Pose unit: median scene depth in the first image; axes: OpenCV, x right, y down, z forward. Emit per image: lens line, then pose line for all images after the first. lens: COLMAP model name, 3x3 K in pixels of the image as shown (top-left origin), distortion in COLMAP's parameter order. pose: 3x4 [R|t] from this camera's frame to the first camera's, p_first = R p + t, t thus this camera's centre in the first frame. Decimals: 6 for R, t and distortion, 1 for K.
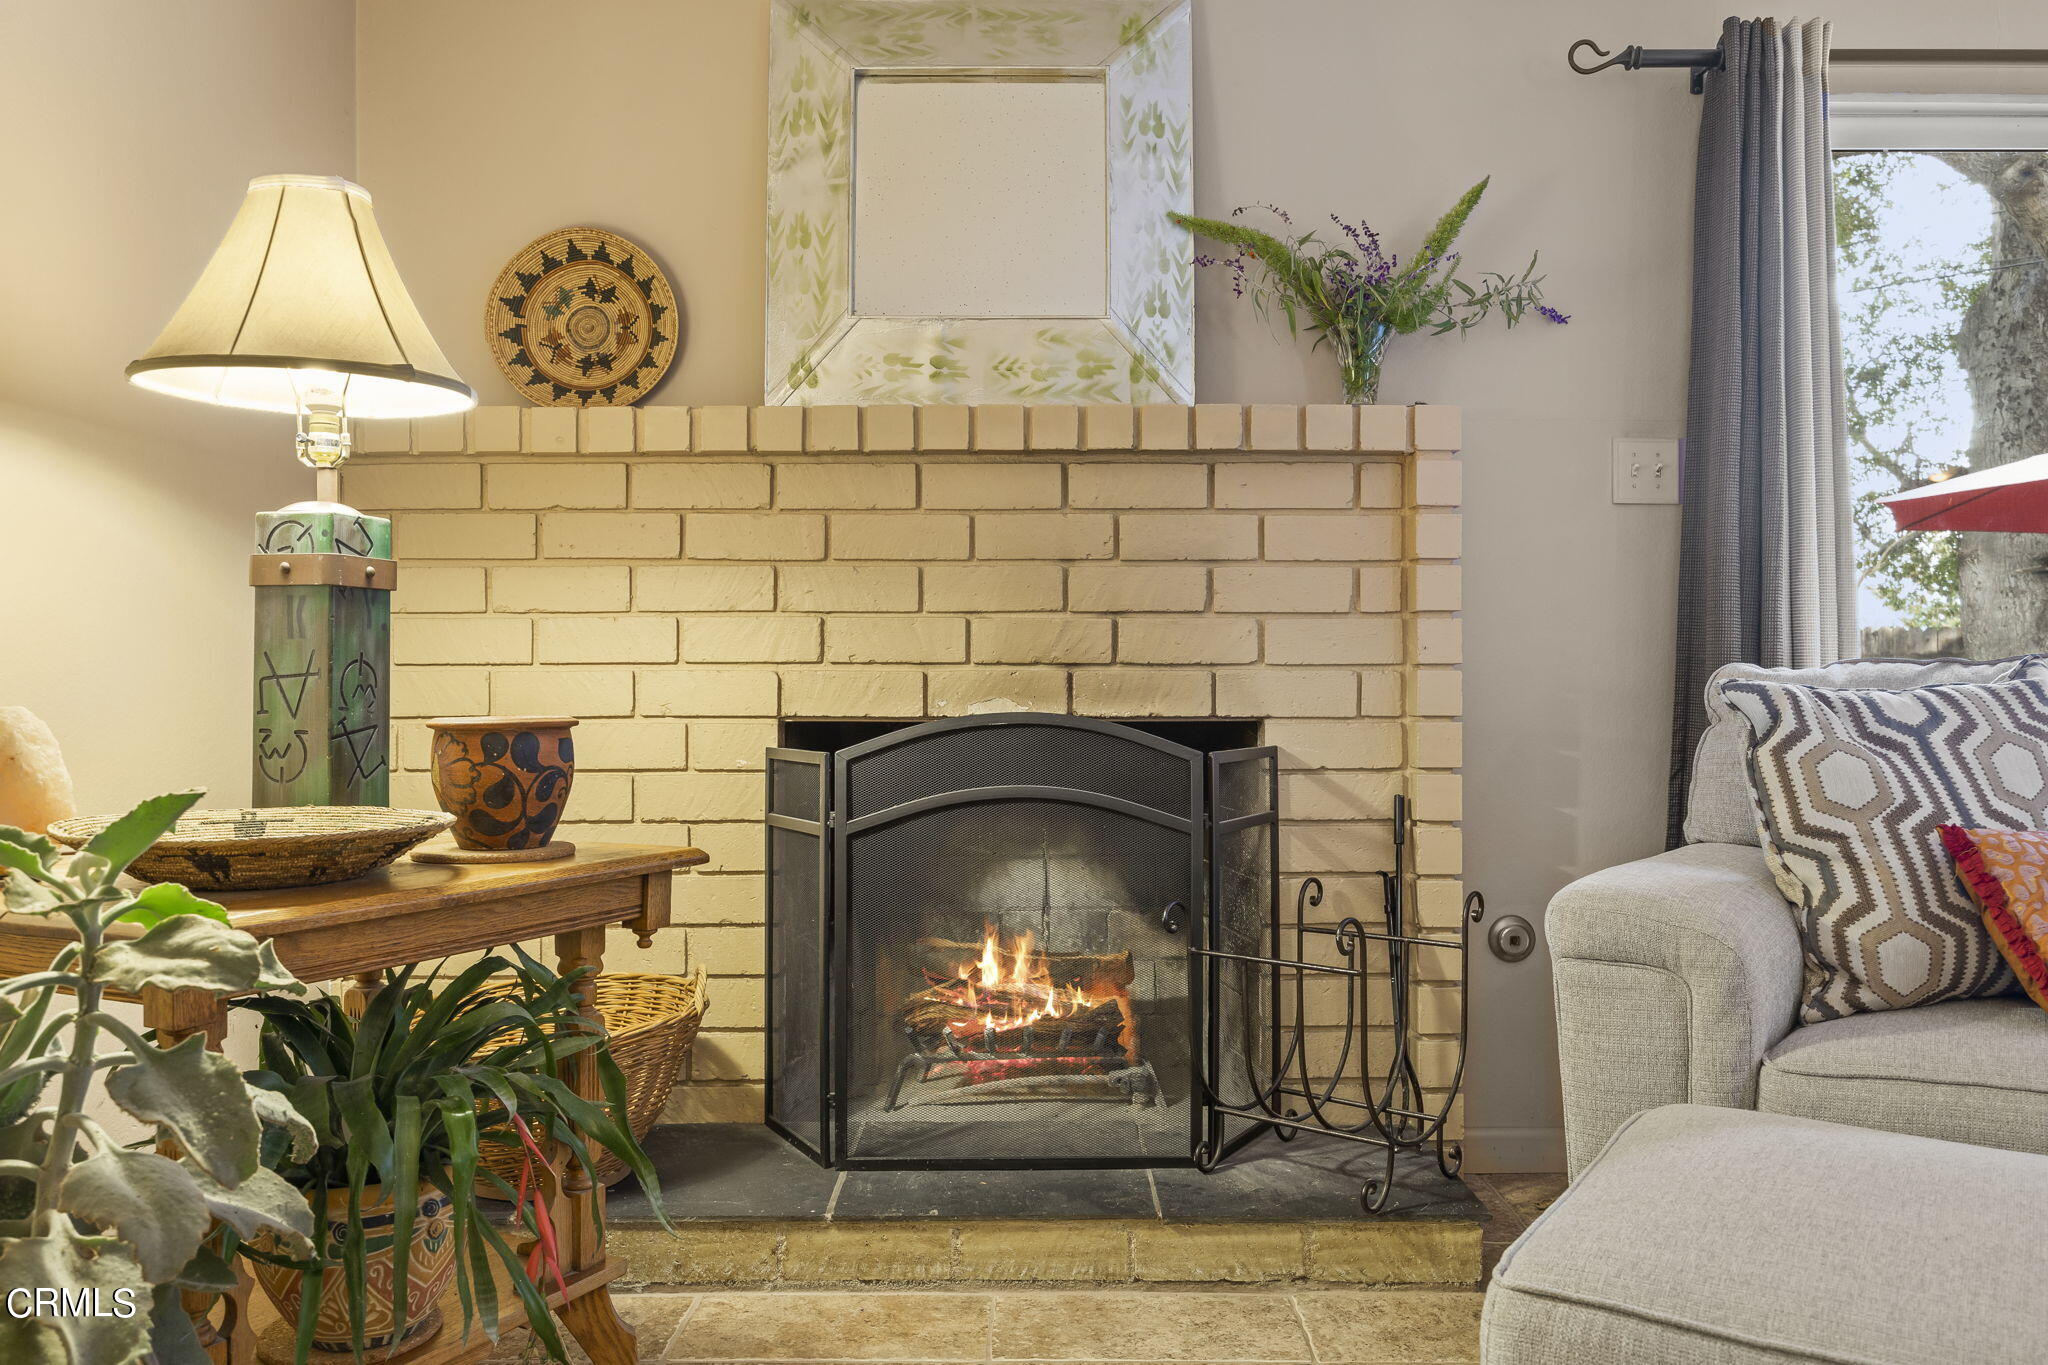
lens RADIAL K [[1532.5, 0, 1020.6], [0, 1532.5, 665.6], [0, 0, 1]] dist [-0.004661, 0.003414]
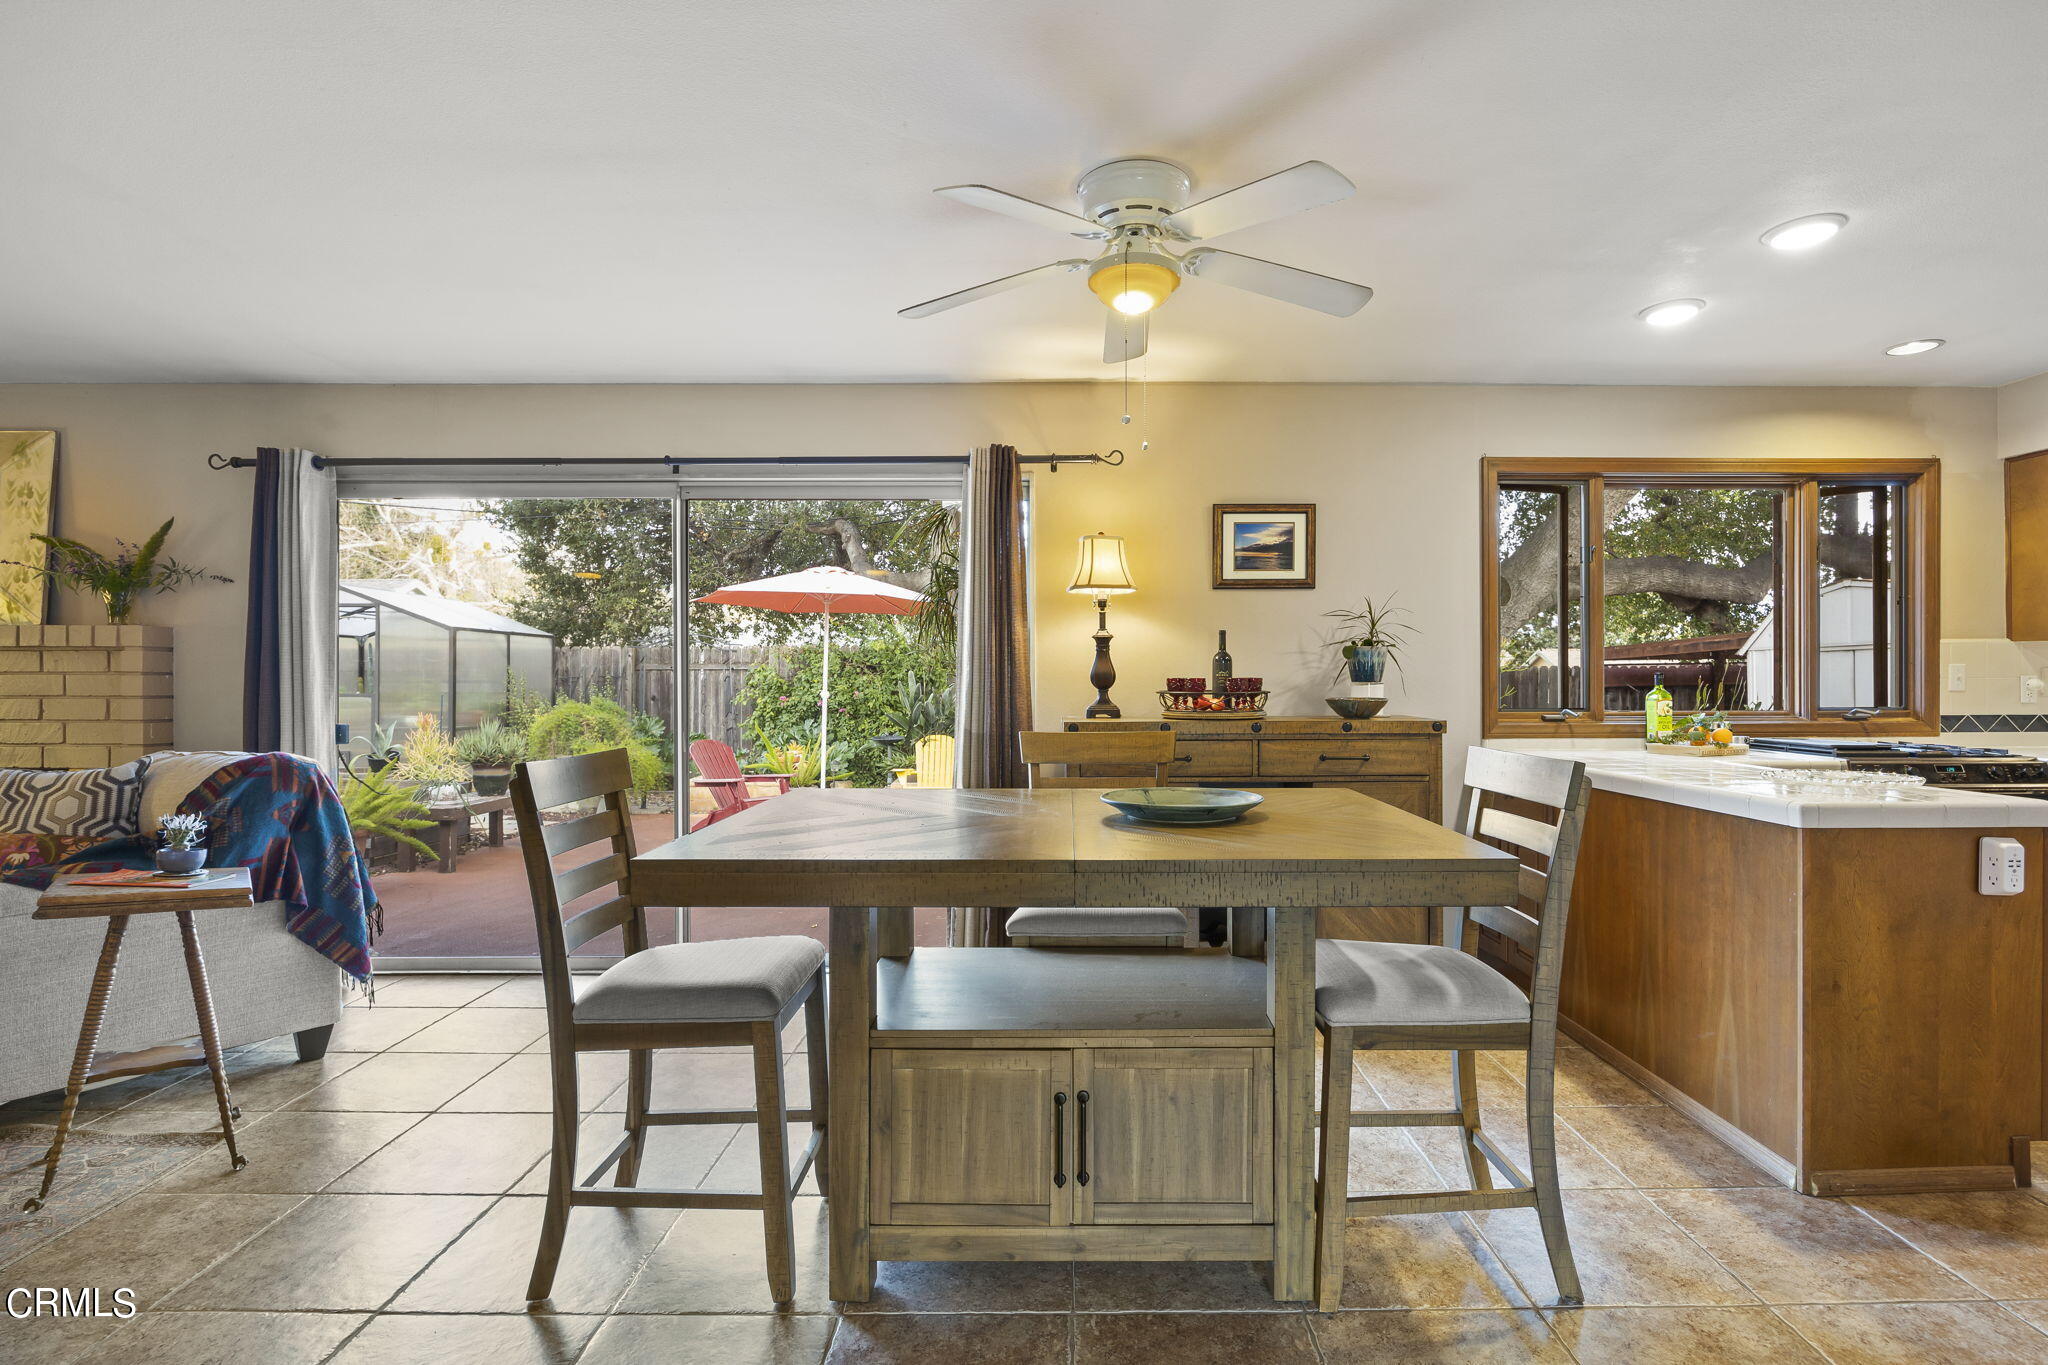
lens RADIAL K [[1004.1, 0, 1059.3], [0, 1004.1, 679.6], [0, 0, 1]] dist [-0.008472, -0.000253]
pose [[0.999919, -0.001856, 0.012627, 1.530582], [0.001773, 0.999977, 0.006539, -0.097639], [-0.012639, -0.006516, 0.999899, -0.419144]]
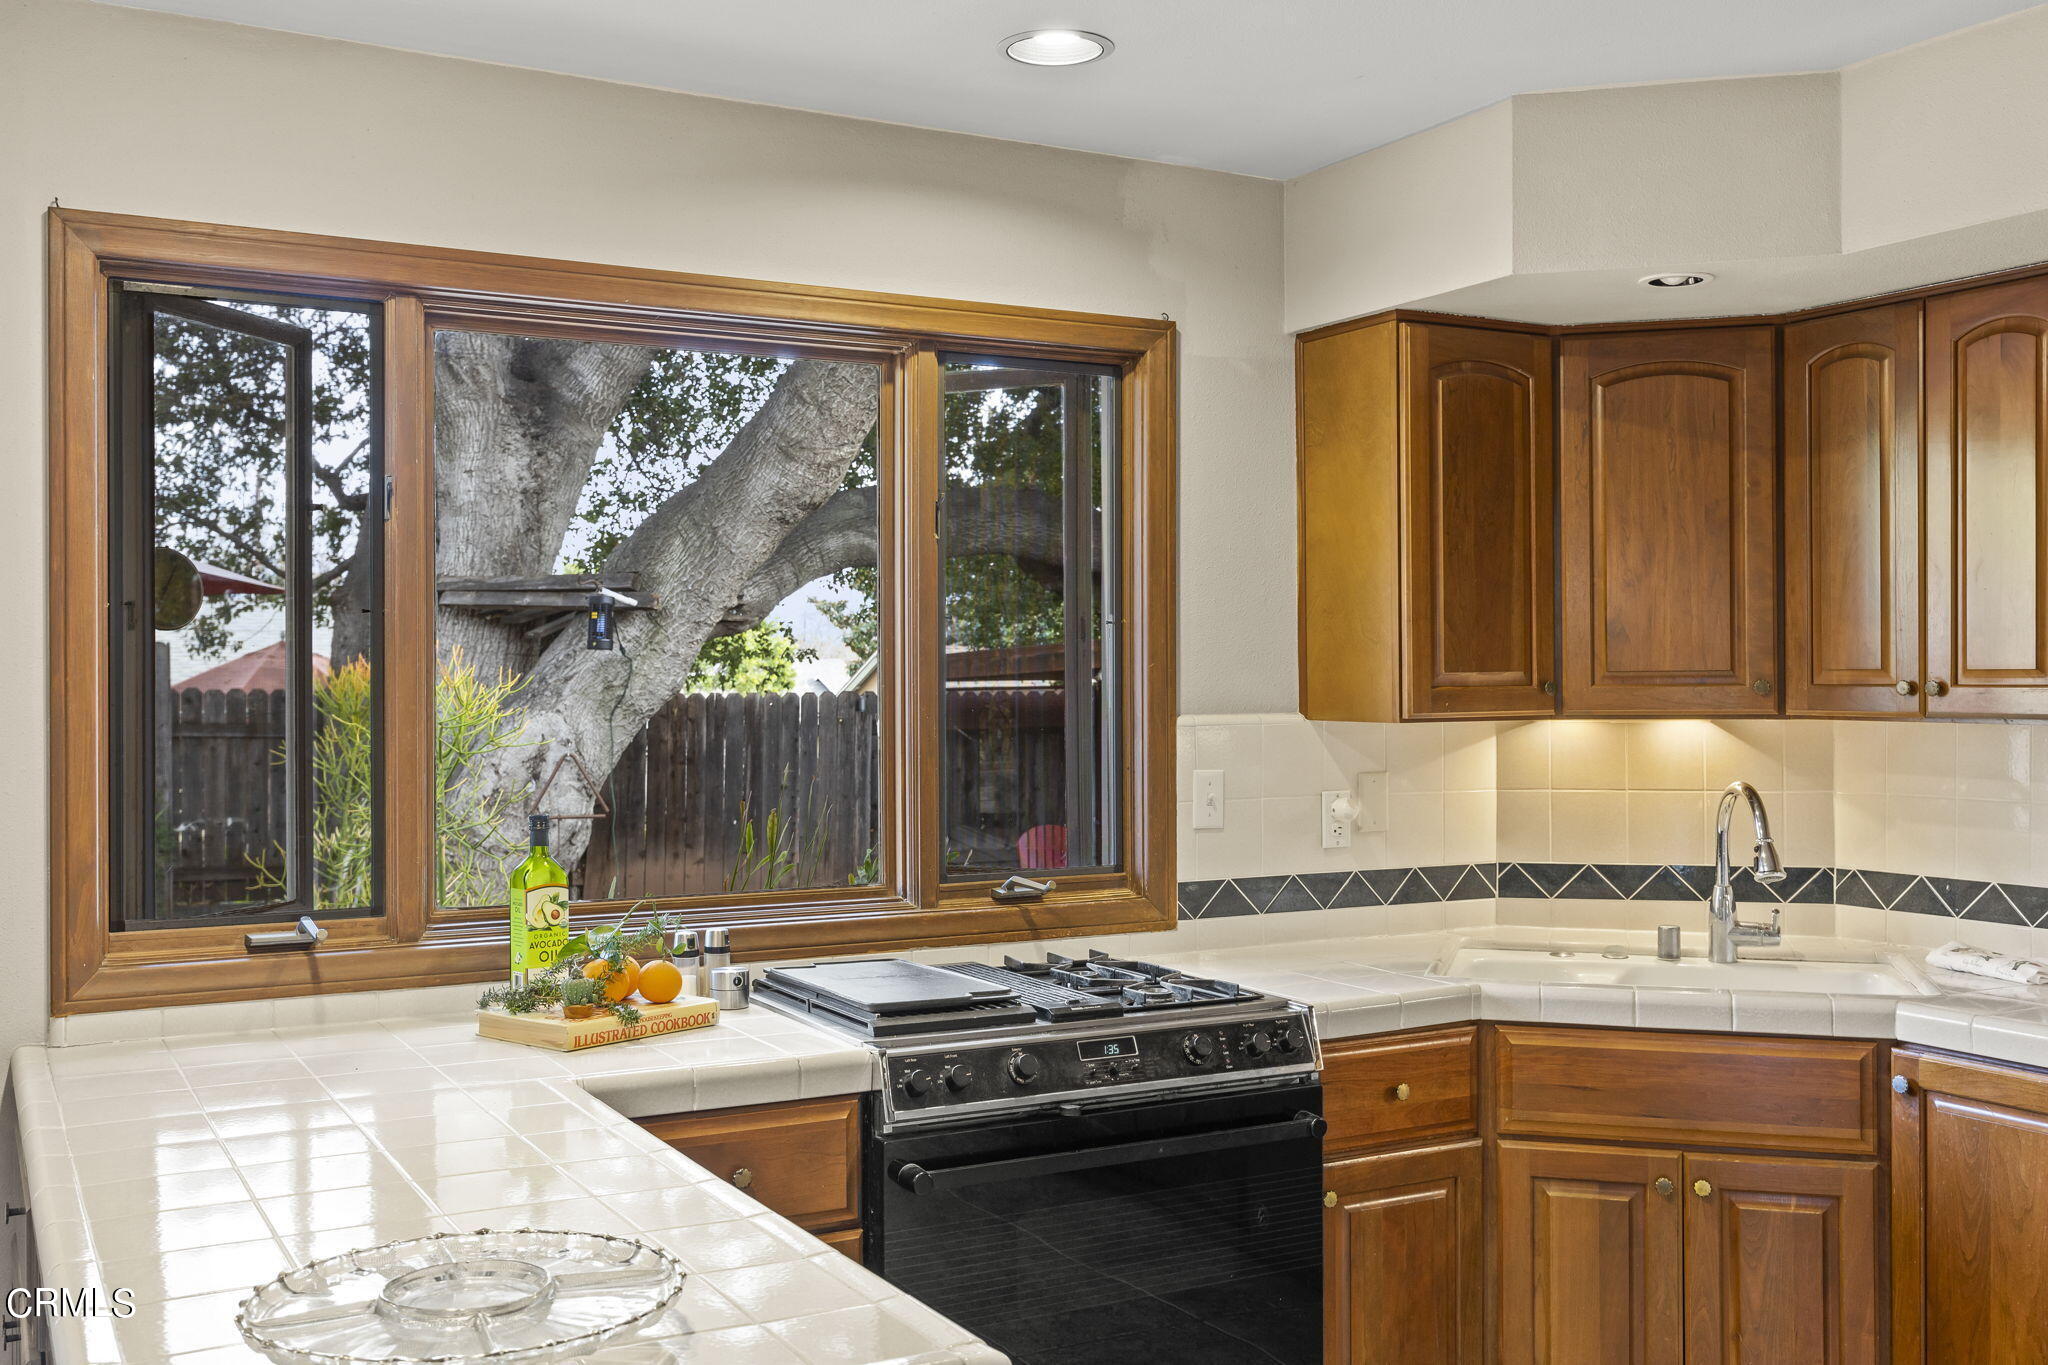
lens RADIAL K [[1942.9, 0, 1026.5], [0, 1942.9, 678.8], [0, 0, 1]] dist [0.003303, 0.000000]
pose [[0.878076, -0.002076, 0.478517, 2.133796], [0.001306, 0.999997, 0.001943, -0.173692], [-0.478520, -0.001081, 0.878076, -0.065868]]
